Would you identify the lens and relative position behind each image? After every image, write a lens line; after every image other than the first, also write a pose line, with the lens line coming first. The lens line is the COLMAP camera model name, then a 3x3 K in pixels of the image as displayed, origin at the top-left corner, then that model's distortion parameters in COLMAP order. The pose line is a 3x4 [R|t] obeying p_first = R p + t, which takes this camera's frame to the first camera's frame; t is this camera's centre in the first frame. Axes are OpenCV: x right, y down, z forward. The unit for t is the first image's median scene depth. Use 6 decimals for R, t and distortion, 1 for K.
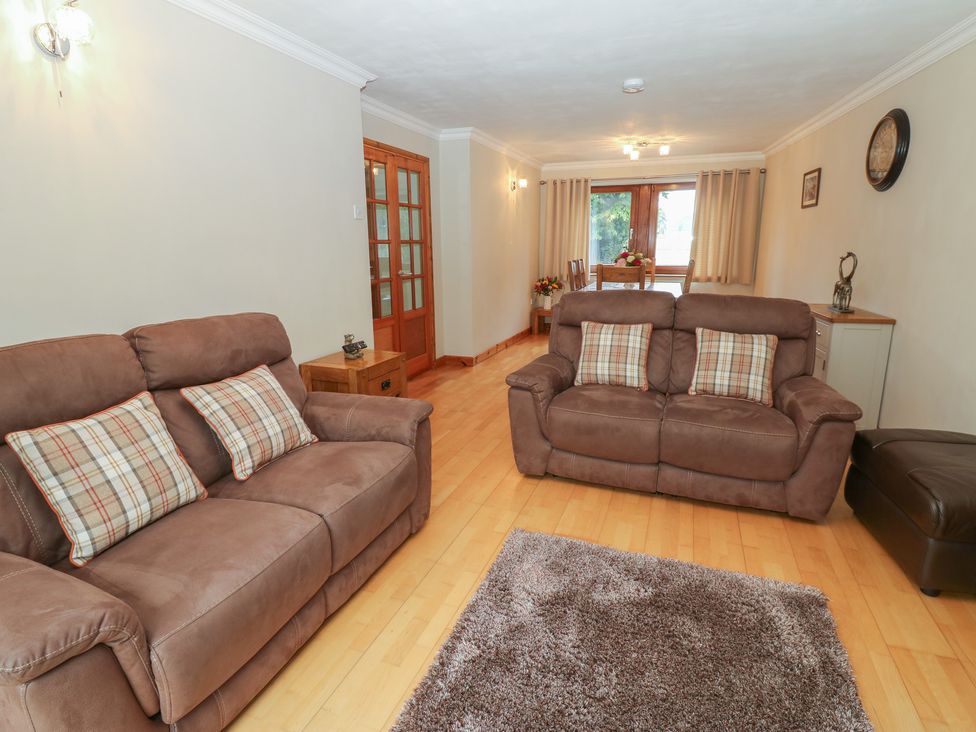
lens RADIAL K [[511.2, 0, 492.5], [0, 511.2, 351.3], [0, 0, 1]] dist [-0.003553, -0.001438]
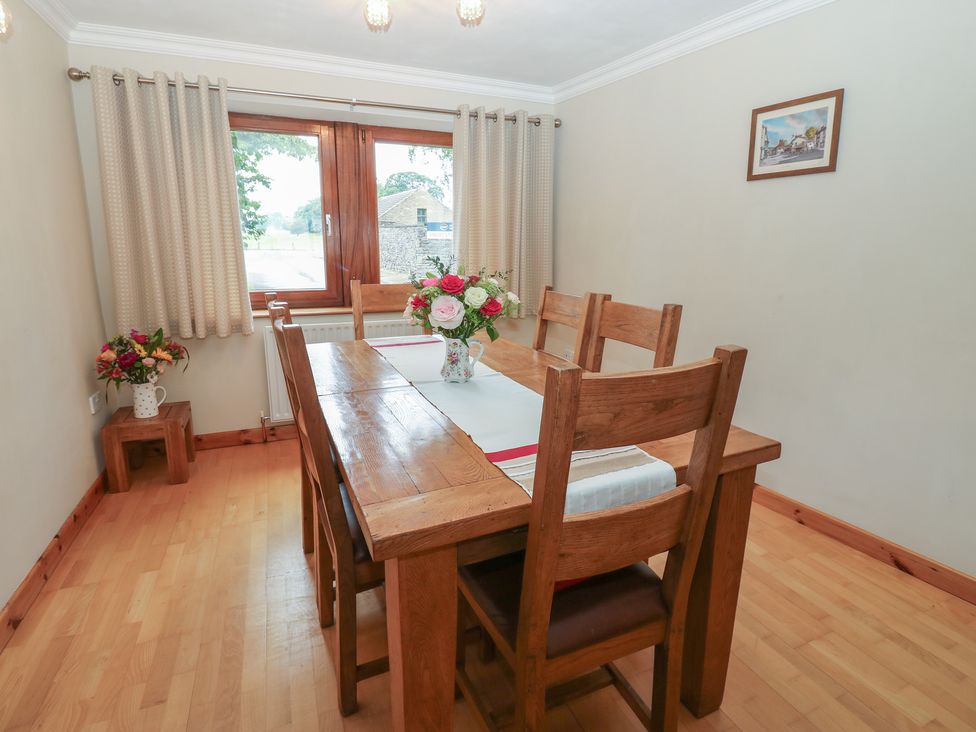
lens RADIAL K [[511.2, 0, 492.5], [0, 511.2, 351.3], [0, 0, 1]] dist [-0.003553, -0.001438]
pose [[0.725501, -0.132531, 0.675340, 0.044290], [0.133334, 0.989758, 0.050996, -0.119829], [-0.675182, 0.053048, 0.735741, 0.560133]]
